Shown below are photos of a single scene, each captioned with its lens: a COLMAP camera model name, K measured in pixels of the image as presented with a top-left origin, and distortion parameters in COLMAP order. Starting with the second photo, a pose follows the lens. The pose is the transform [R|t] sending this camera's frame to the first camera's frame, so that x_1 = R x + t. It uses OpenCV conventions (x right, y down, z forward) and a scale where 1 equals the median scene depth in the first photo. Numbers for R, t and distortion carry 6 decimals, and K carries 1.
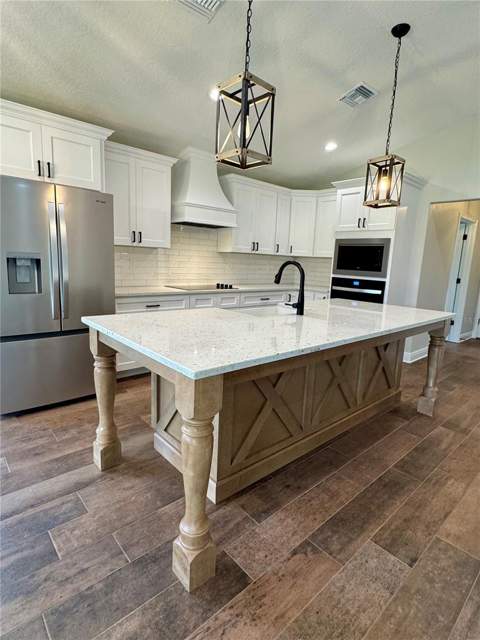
lens RADIAL K [[337.4, 0, 241.8], [0, 337.4, 316.1], [0, 0, 1]] dist [-0.000656, -0.000469]
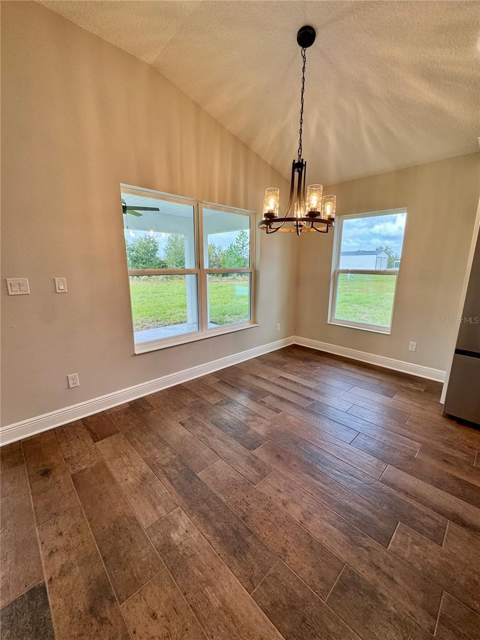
lens RADIAL K [[257.6, 0, 242.3], [0, 257.6, 319.2], [0, 0, 1]] dist [-0.002597, -0.000123]
pose [[0.038757, 0.161534, -0.986106, 0.098099], [-0.171303, 0.973312, 0.152705, -0.045609], [0.984456, 0.163005, 0.065394, 0.201937]]
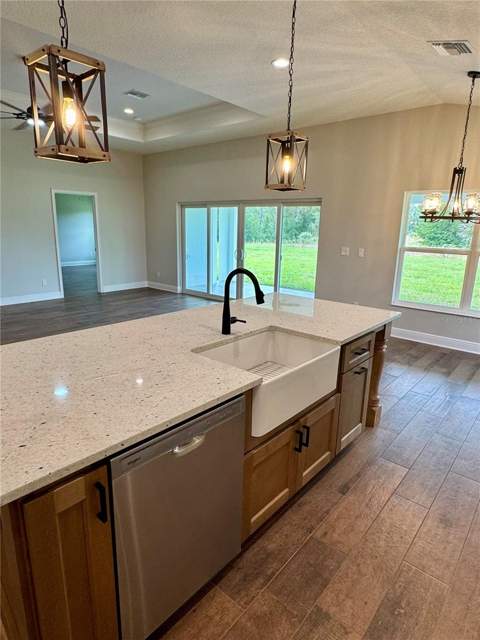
lens RADIAL K [[375.2, 0, 240.0], [0, 375.2, 320.0], [0, 0, 1]] dist [-0.002838, -0.001516]
pose [[-0.989549, -0.033339, -0.140289, 0.260330], [-0.086668, 0.915077, 0.393857, -0.387285], [0.115245, 0.401899, -0.908403, 1.817677]]
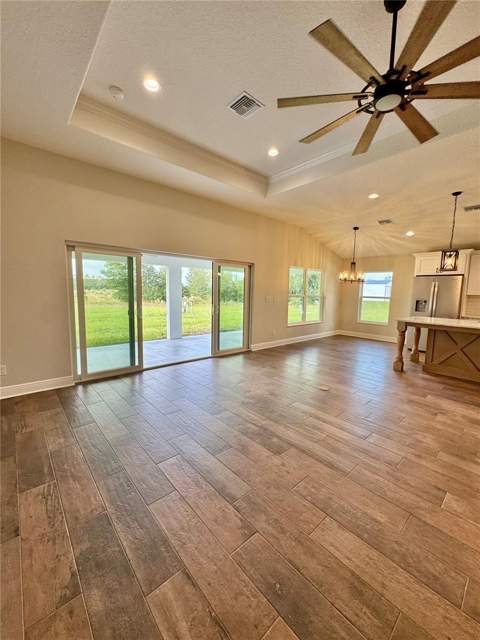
lens RADIAL K [[257.6, 0, 242.3], [0, 257.6, 319.2], [0, 0, 1]] dist [-0.002597, -0.000123]
pose [[0.000941, 0.062760, -0.998028, 1.755626], [-0.182991, 0.981187, 0.061529, 0.159889], [0.983114, 0.182572, 0.012408, -0.630250]]
